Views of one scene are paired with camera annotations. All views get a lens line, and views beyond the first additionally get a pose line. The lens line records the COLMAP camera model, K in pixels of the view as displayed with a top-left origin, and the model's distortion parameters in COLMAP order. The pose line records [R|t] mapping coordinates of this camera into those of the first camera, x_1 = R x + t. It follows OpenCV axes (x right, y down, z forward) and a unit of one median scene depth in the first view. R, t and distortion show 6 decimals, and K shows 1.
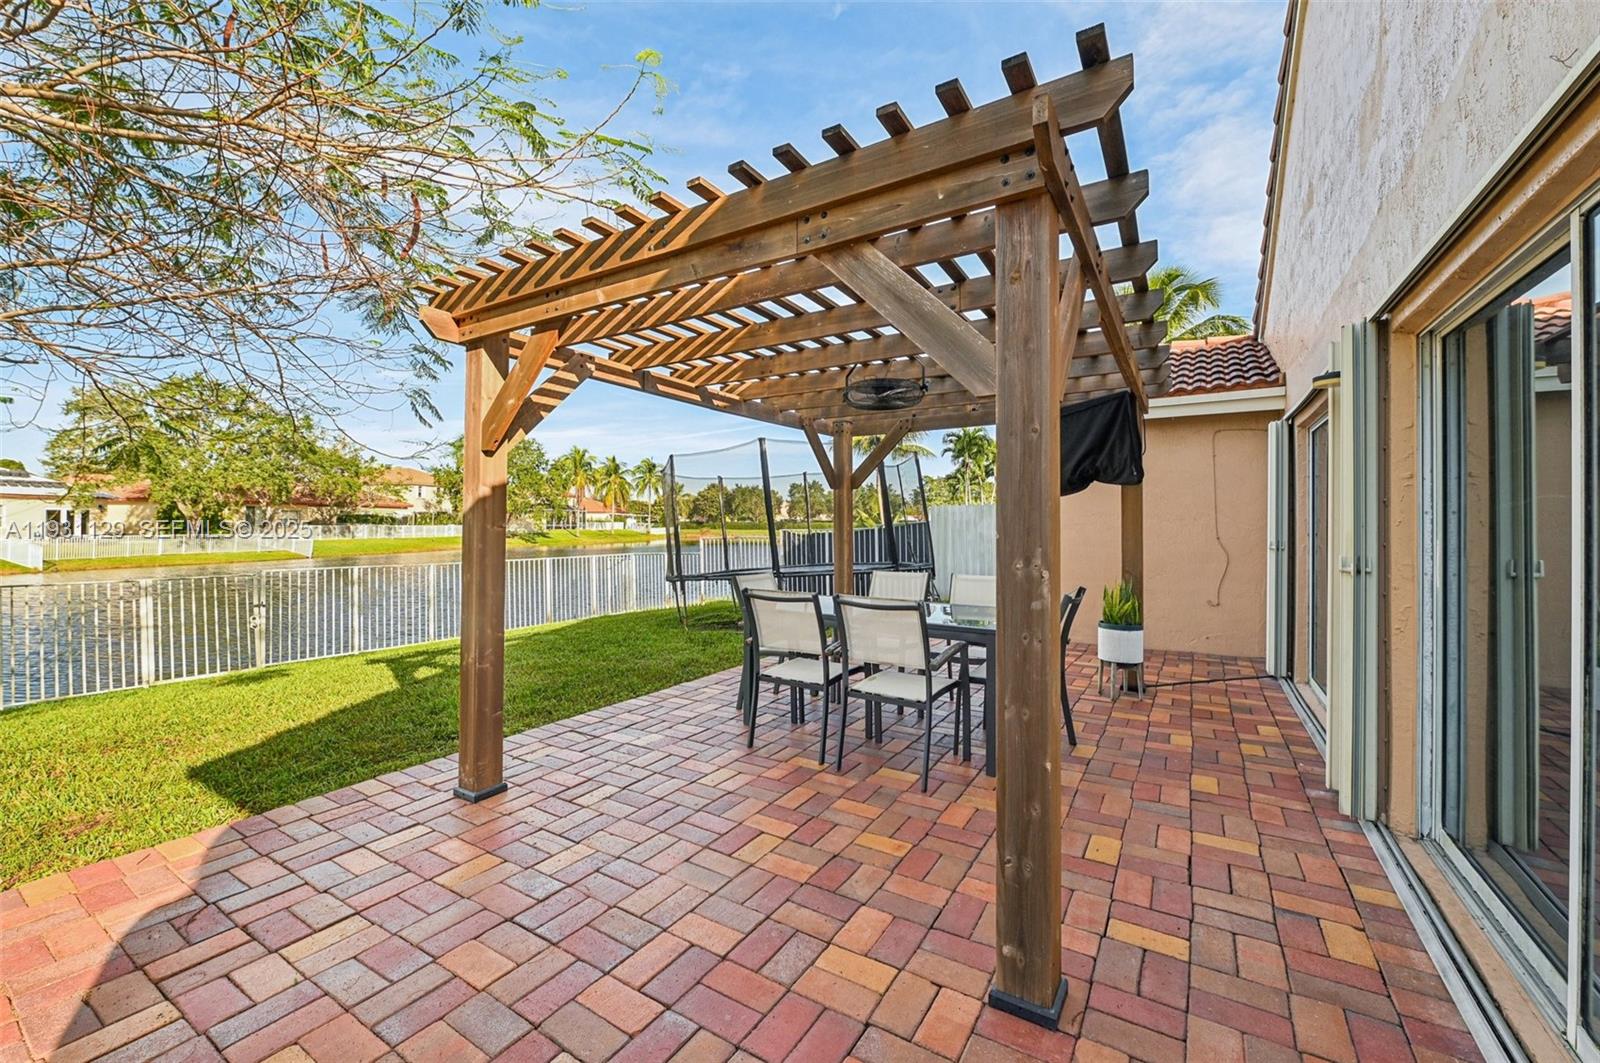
lens RADIAL K [[639.9, 0, 797.2], [0, 639.9, 531.2], [0, 0, 1]] dist [-0.007701, -0.000152]
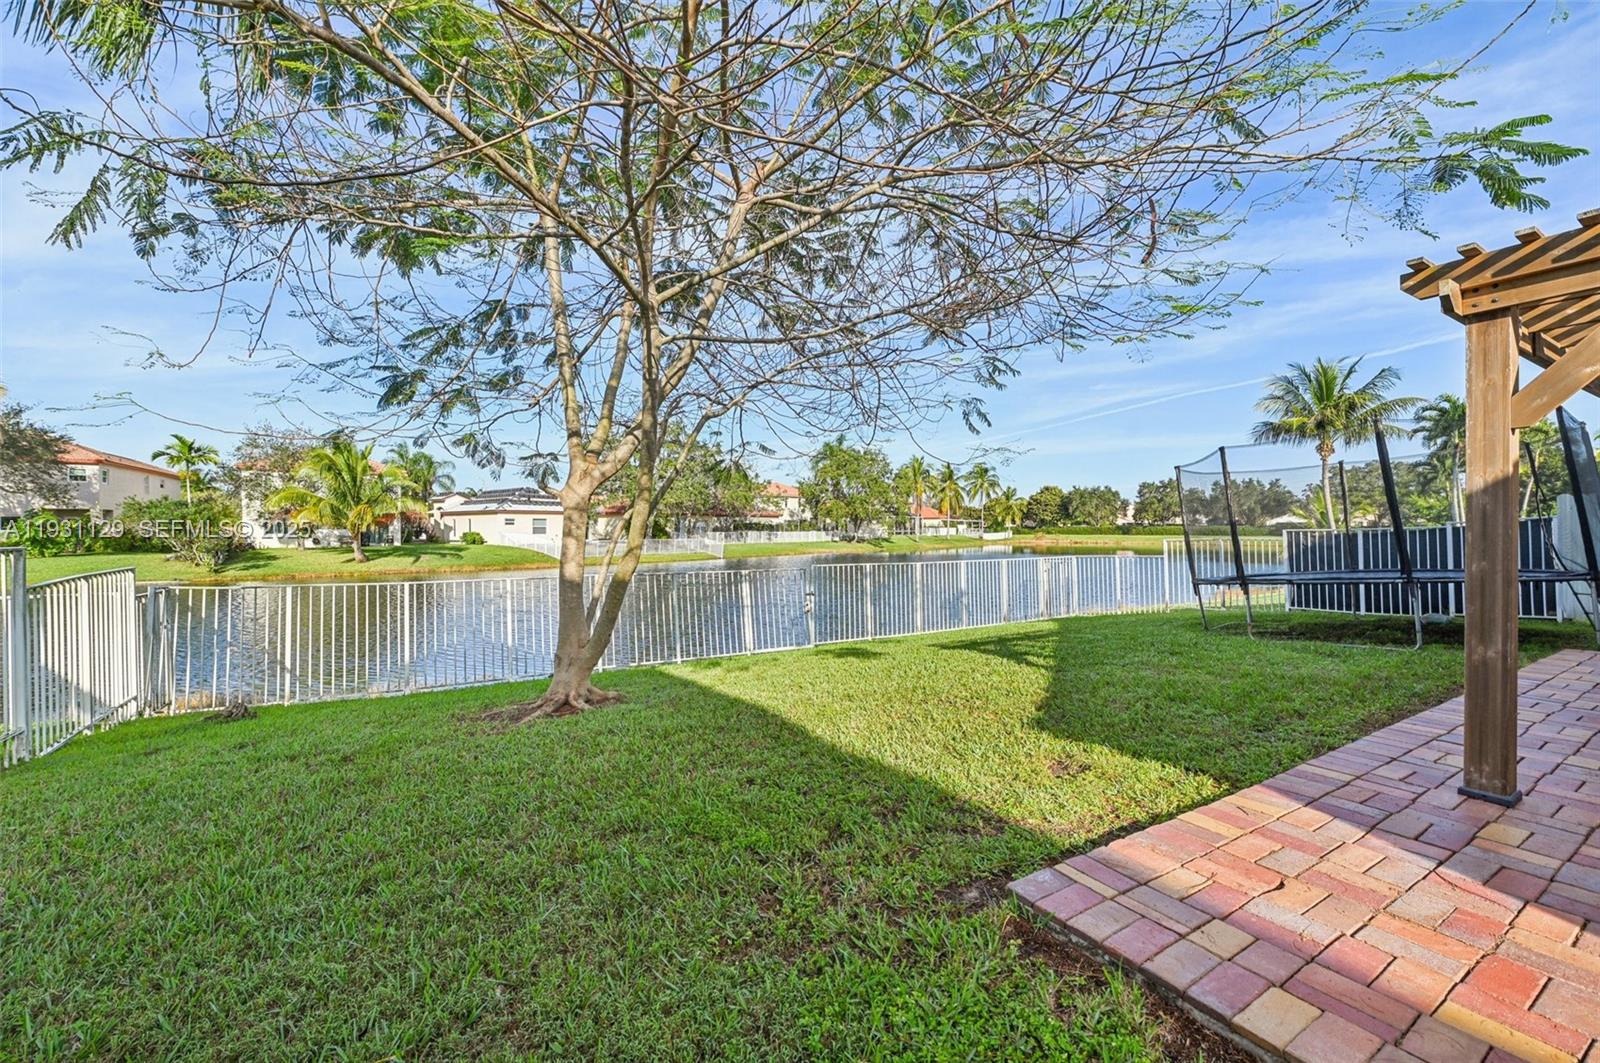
lens RADIAL K [[639.9, 0, 797.2], [0, 639.9, 531.2], [0, 0, 1]] dist [-0.007701, -0.000152]
pose [[0.887539, -0.006850, -0.460682, -0.306180], [0.002415, 0.999945, -0.010216, 0.009905], [0.460727, 0.007954, 0.887506, -0.089875]]
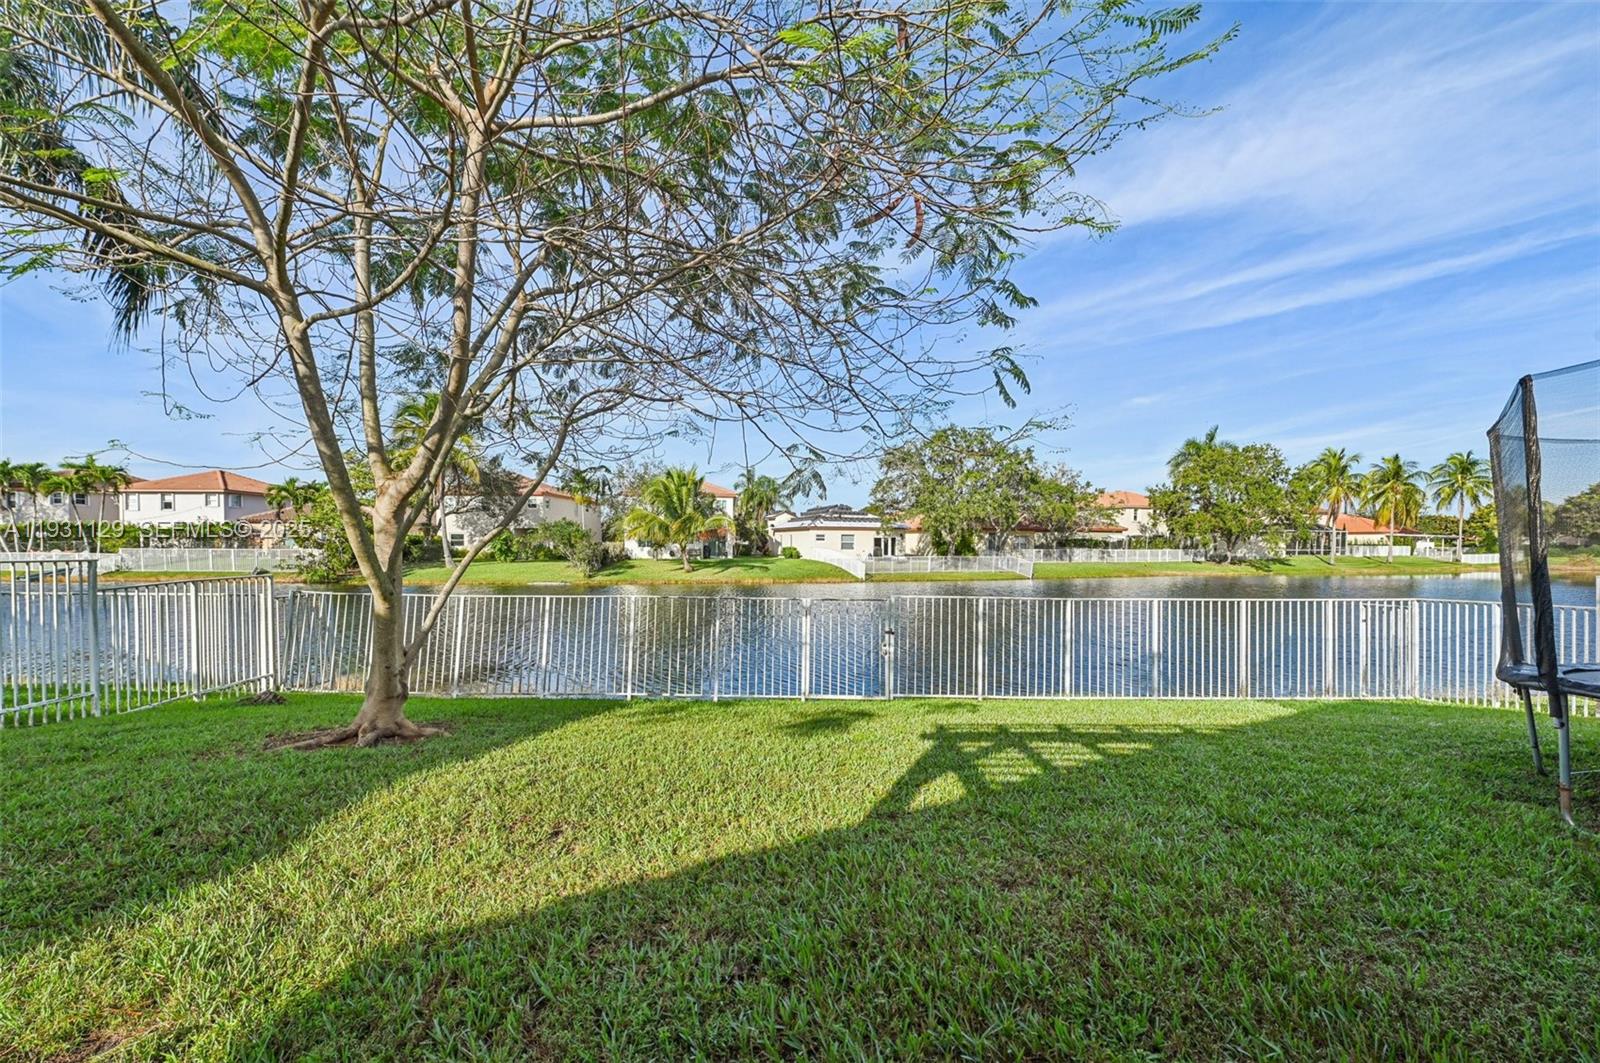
lens RADIAL K [[651.1, 0, 805.4], [0, 651.1, 560.6], [0, 0, 1]] dist [-0.006523, -0.000108]
pose [[0.524342, 0.017595, -0.851326, -0.081261], [-0.011116, 0.999843, 0.013818, -0.003044], [0.851435, 0.002218, 0.524455, 0.377412]]
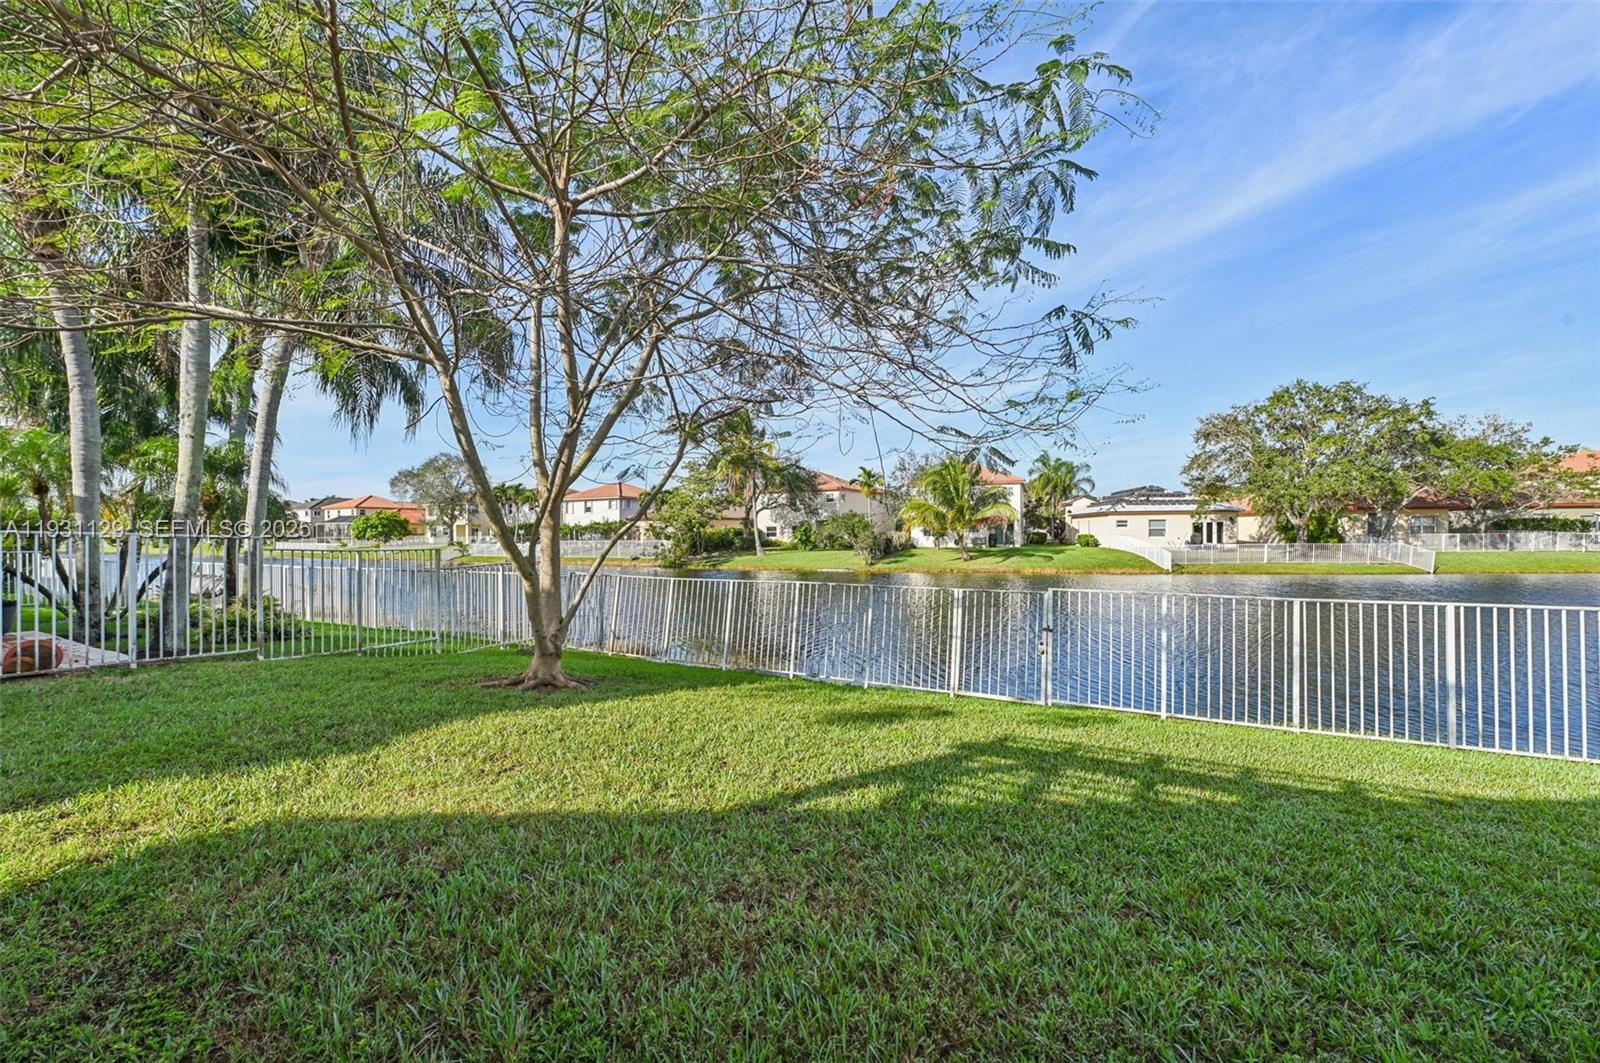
lens RADIAL K [[639.9, 0, 797.2], [0, 639.9, 531.2], [0, 0, 1]] dist [-0.007701, -0.000152]
pose [[0.060044, -0.010801, -0.998137, -0.010997], [-0.003081, 0.999935, -0.011005, -0.004468], [0.998191, 0.003736, 0.060007, 0.610819]]
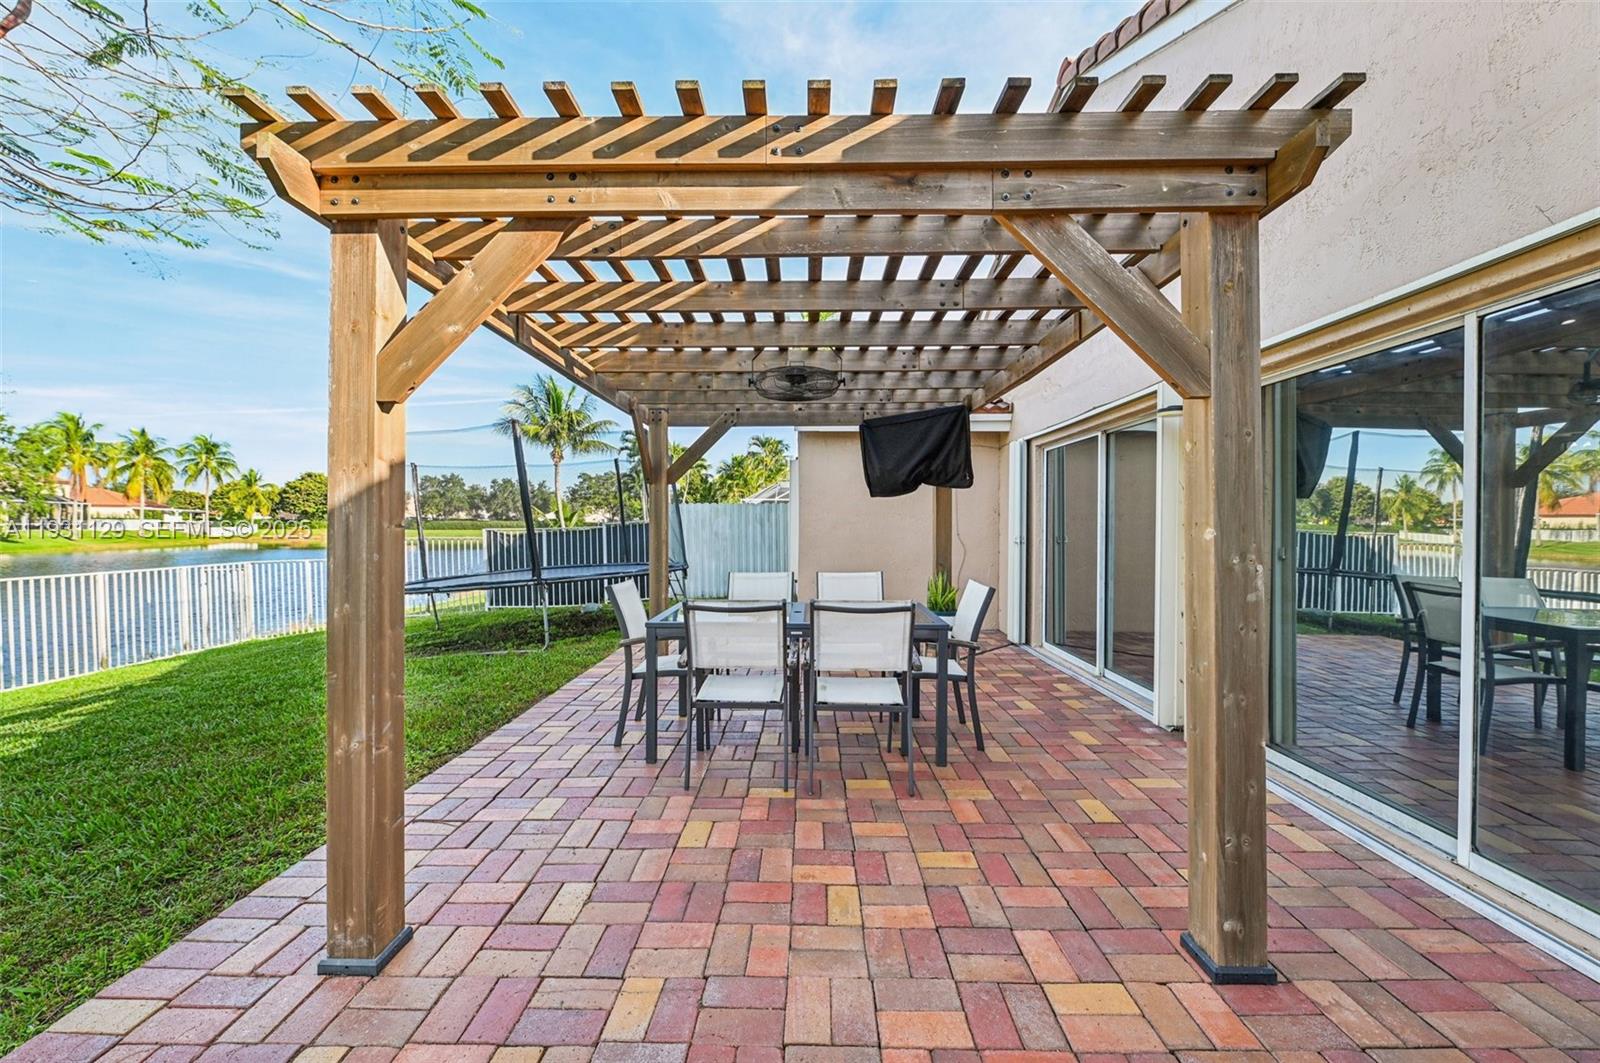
lens RADIAL K [[631.6, 0, 799.4], [0, 631.6, 536.6], [0, 0, 1]] dist [-0.007117, -0.000031]
pose [[0.857226, -0.010291, 0.514837, -0.141801], [0.004815, 0.999917, 0.011970, -0.000439], [-0.514917, -0.007782, 0.857205, 0.084302]]
